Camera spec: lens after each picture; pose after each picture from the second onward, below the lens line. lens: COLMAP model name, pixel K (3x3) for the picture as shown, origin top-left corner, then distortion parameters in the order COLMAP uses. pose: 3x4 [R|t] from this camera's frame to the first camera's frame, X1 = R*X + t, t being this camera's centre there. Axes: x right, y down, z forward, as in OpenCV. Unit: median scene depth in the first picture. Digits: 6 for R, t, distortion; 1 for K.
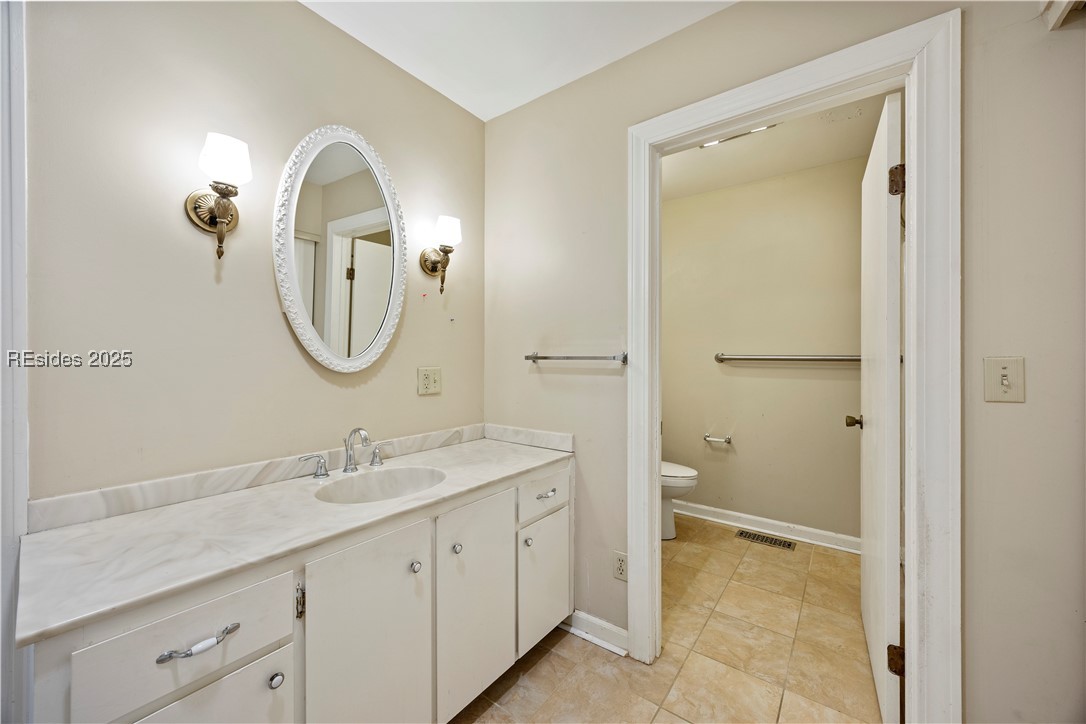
lens RADIAL K [[411.3, 0, 549.2], [0, 411.3, 360.9], [0, 0, 1]] dist [0.000937, 0.000030]
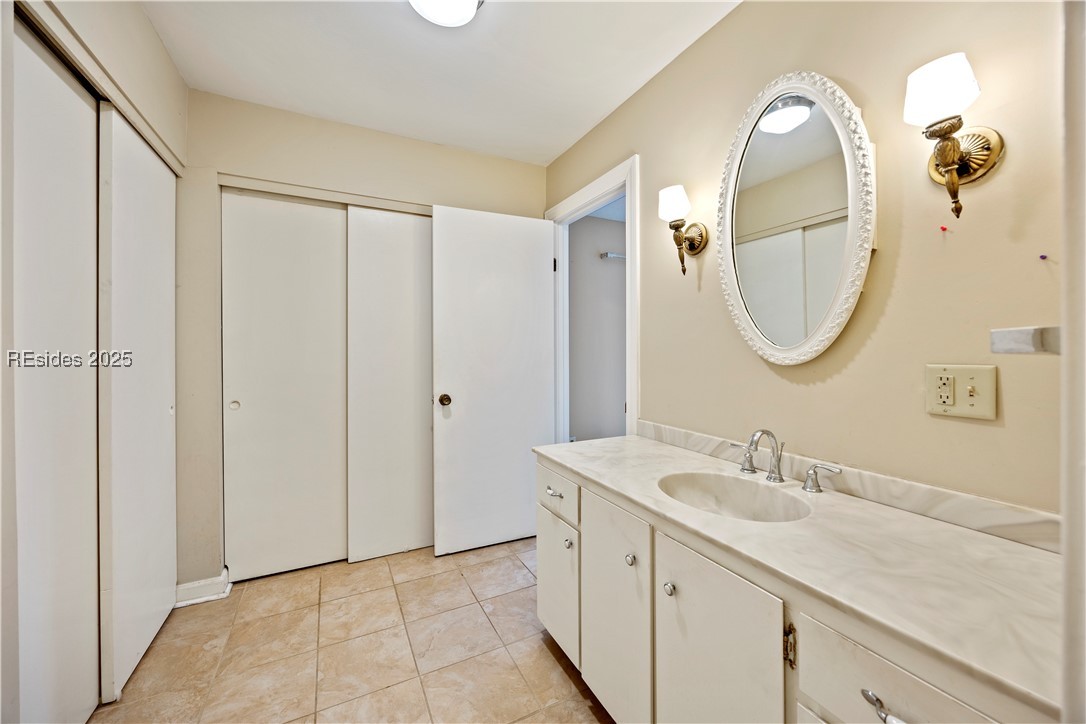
lens RADIAL K [[411.3, 0, 543.4], [0, 411.3, 354.0], [0, 0, 1]] dist [0.000937, 0.000030]
pose [[-0.442178, 0.008046, -0.896891, 0.447619], [-0.004529, 0.999927, 0.011203, -0.001353], [0.896916, 0.009016, -0.442110, 0.858701]]
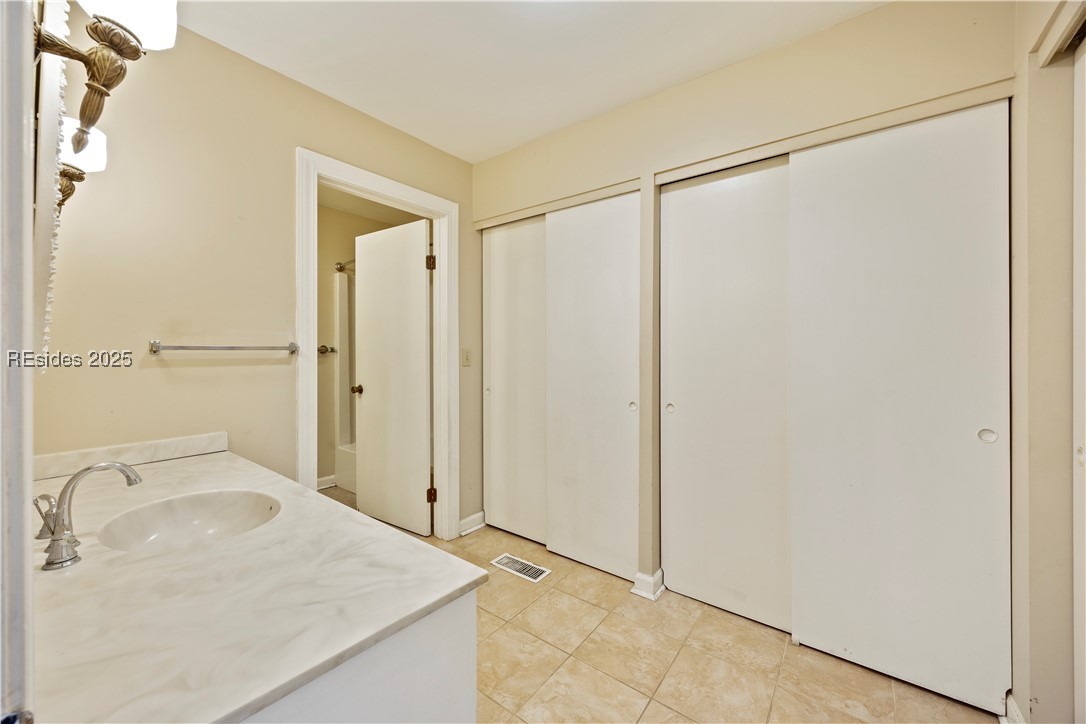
lens RADIAL K [[411.3, 0, 543.4], [0, 411.3, 351.9], [0, 0, 1]] dist [0.000937, 0.000030]
pose [[0.015862, -0.004294, 0.999865, -0.937415], [0.005820, 0.999974, 0.004202, 0.001710], [-0.999857, 0.005753, 0.015887, 0.301775]]
